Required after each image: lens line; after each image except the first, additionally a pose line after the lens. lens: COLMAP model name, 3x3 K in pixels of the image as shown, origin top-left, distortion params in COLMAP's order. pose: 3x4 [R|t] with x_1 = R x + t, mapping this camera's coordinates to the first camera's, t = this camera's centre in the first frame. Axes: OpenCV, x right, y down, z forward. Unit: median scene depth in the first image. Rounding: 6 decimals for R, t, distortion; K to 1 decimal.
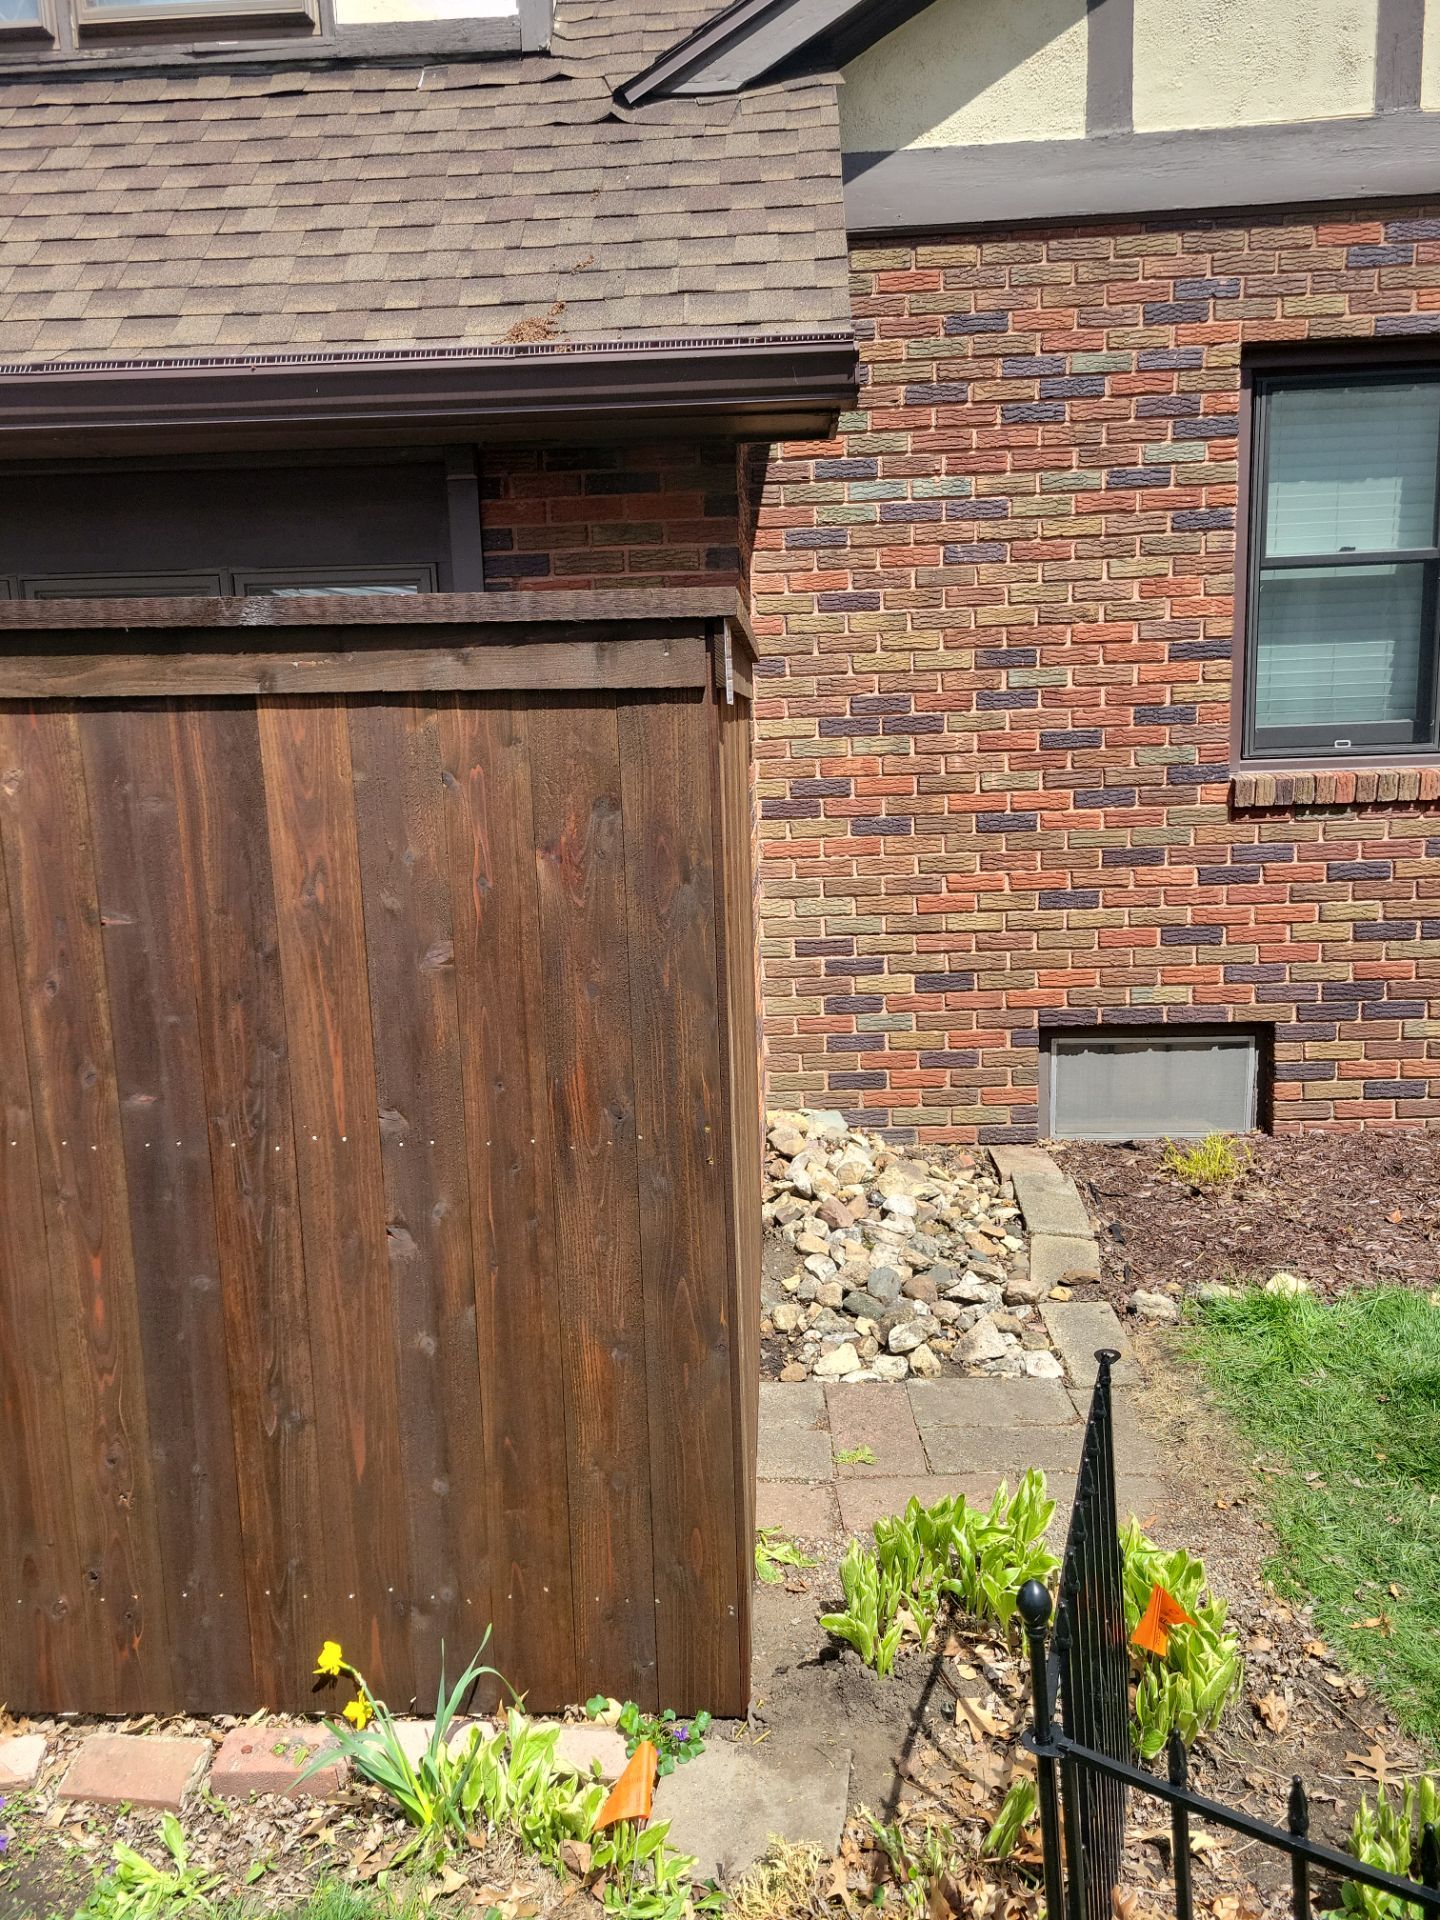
lens RADIAL K [[1464.9, 0, 729.0], [0, 1464.9, 944.1], [0, 0, 1]] dist [0.059829, -0.036869]
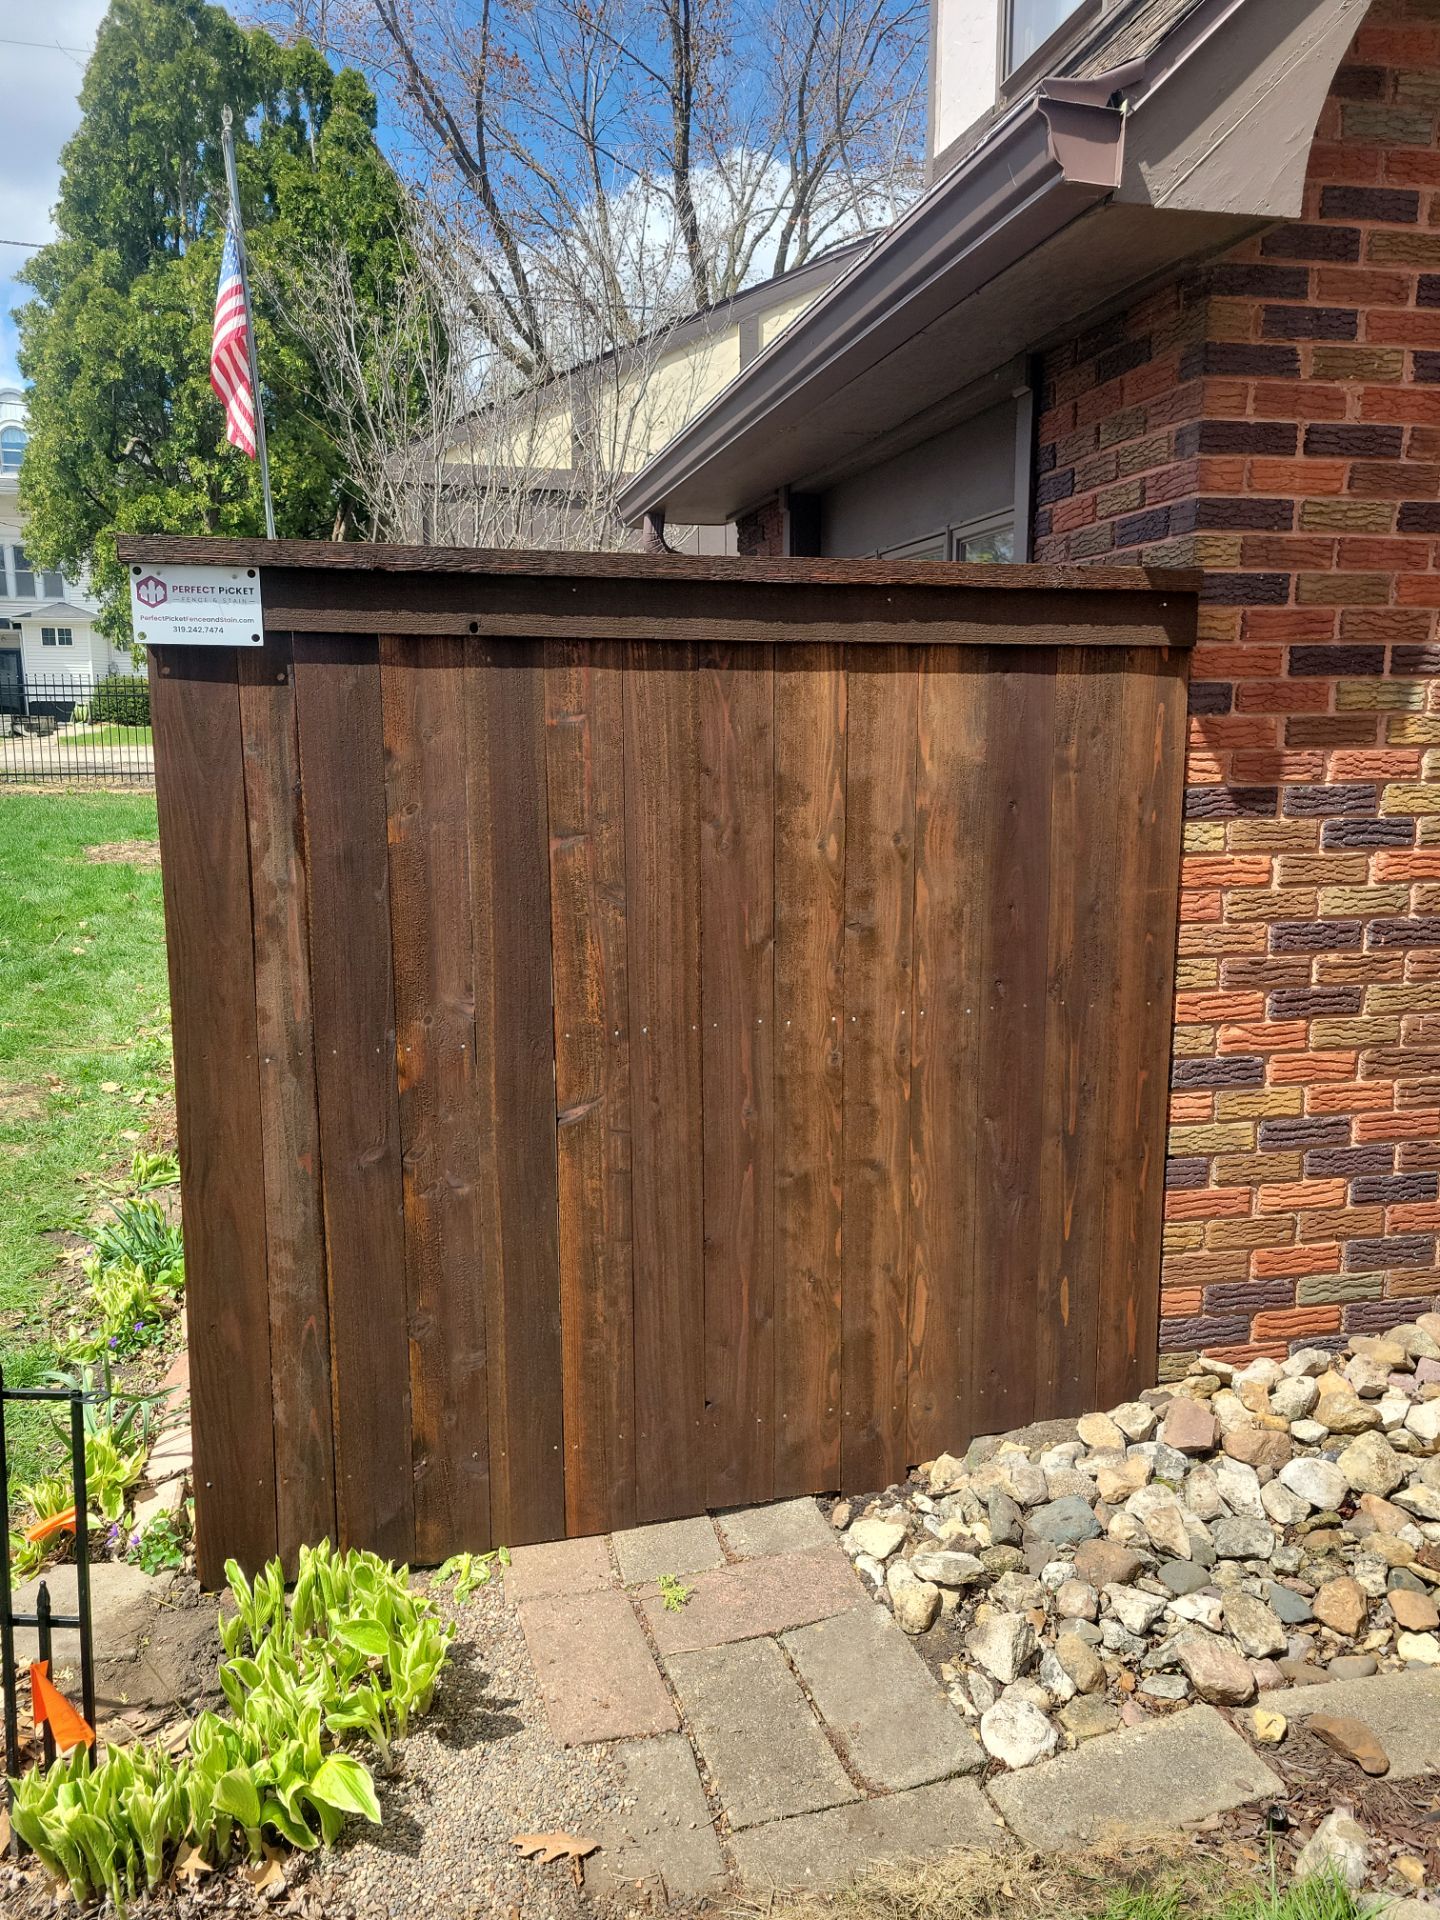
lens RADIAL K [[1464.9, 0, 710.3], [0, 1464.9, 963.0], [0, 0, 1]] dist [0.059829, -0.036869]
pose [[0.265601, 0.187251, -0.945724, 1.058686], [-0.159396, 0.975985, 0.148478, -0.147255], [0.950815, 0.111309, 0.289069, 1.004163]]
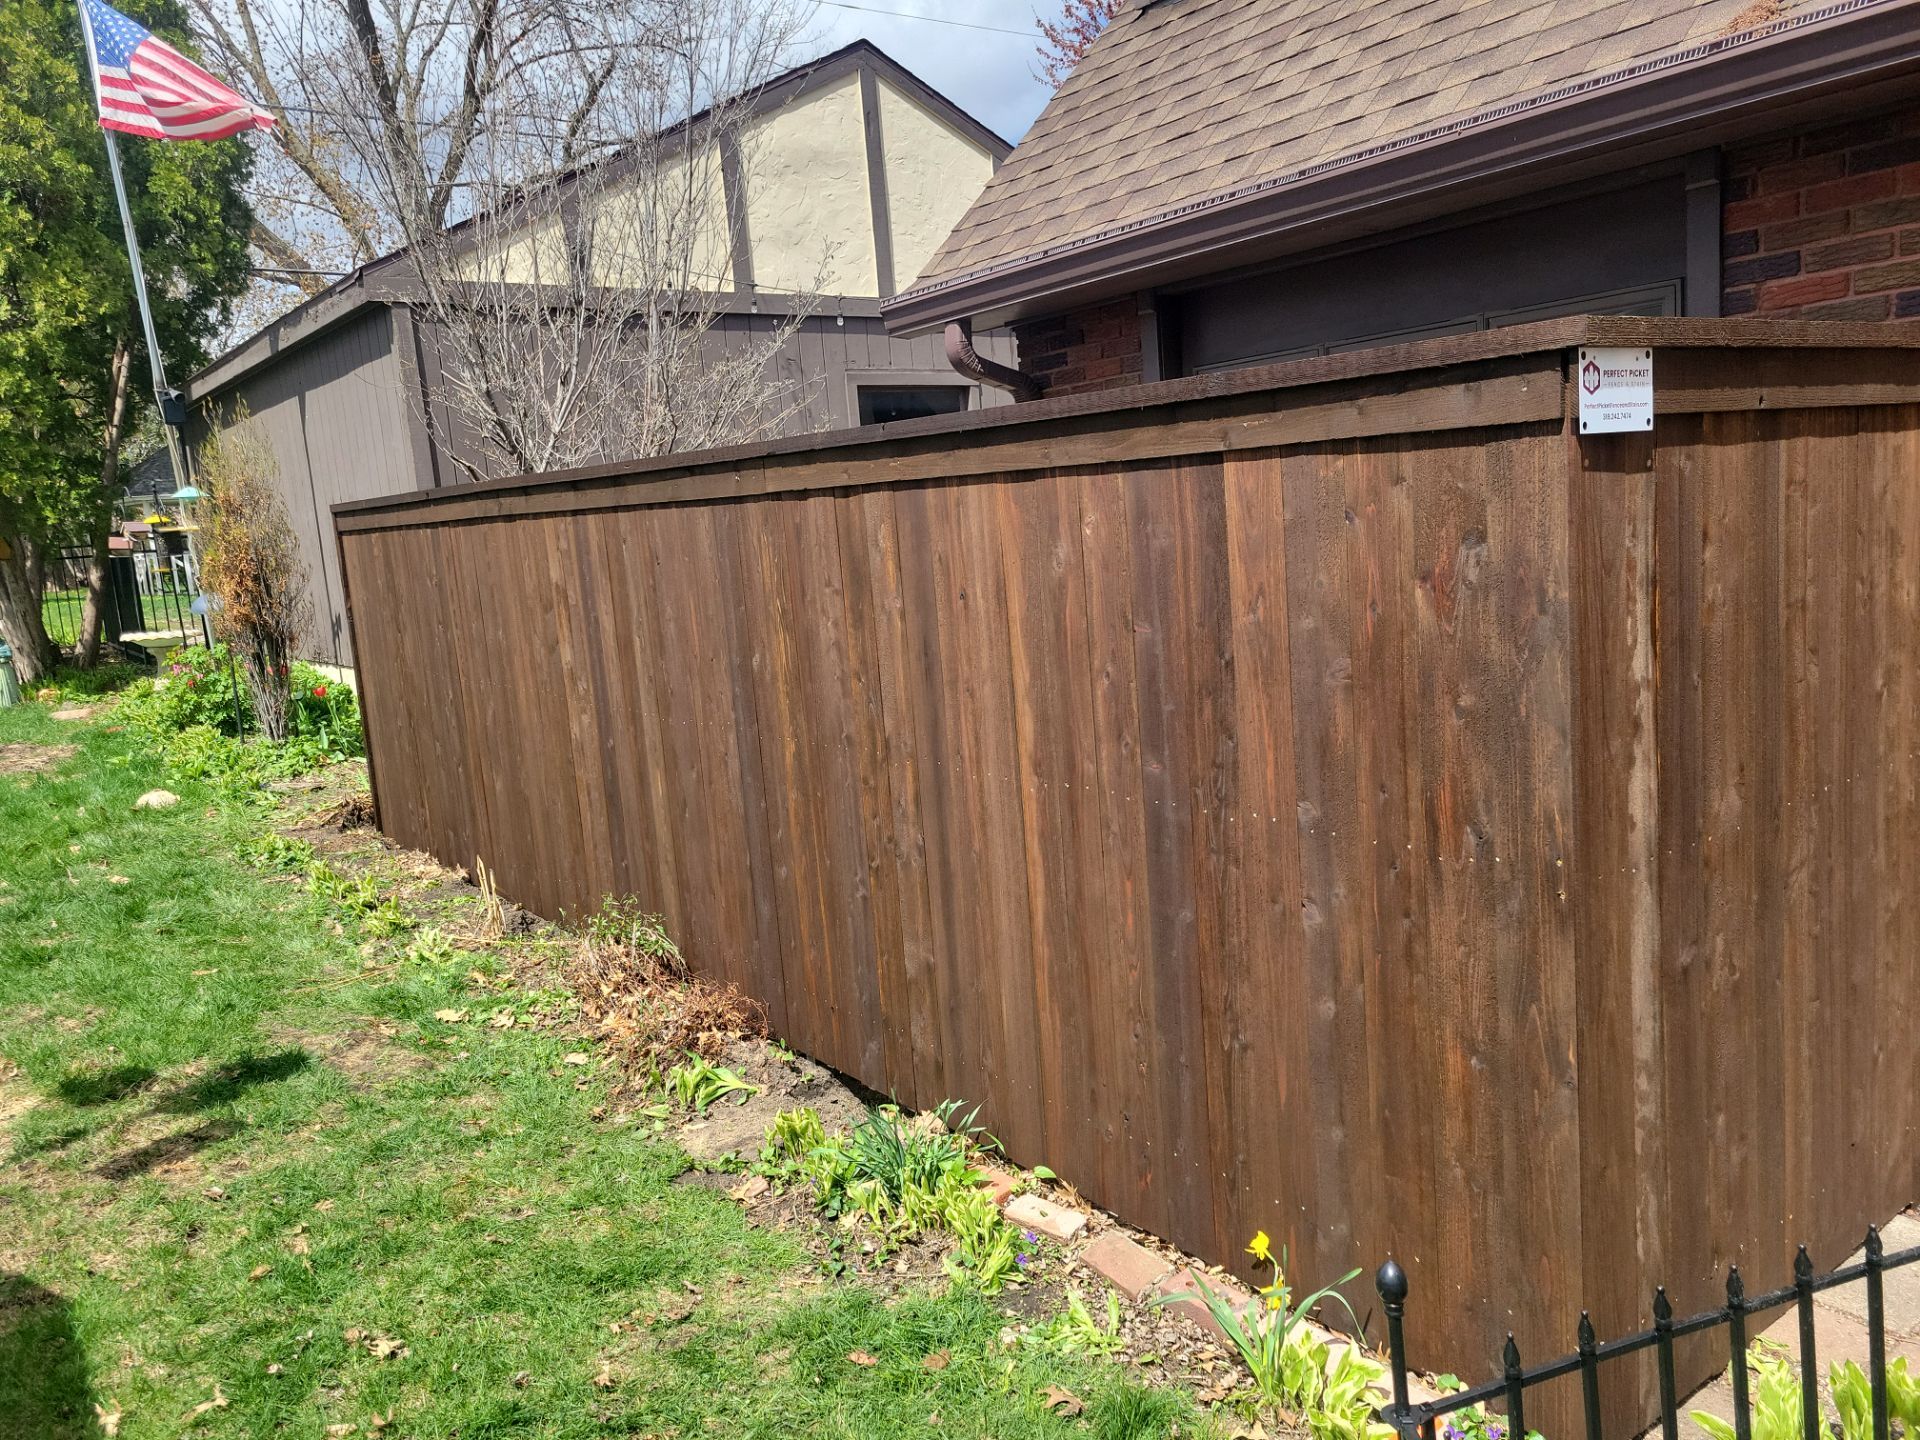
lens RADIAL K [[1464.9, 0, 920.7], [0, 1464.9, 724.9], [0, 0, 1]] dist [0.059829, -0.036869]
pose [[0.612423, 0.095468, -0.784744, 0.474114], [-0.066731, 0.995381, 0.069015, -0.007406], [0.787708, 0.010101, 0.615965, 0.034316]]
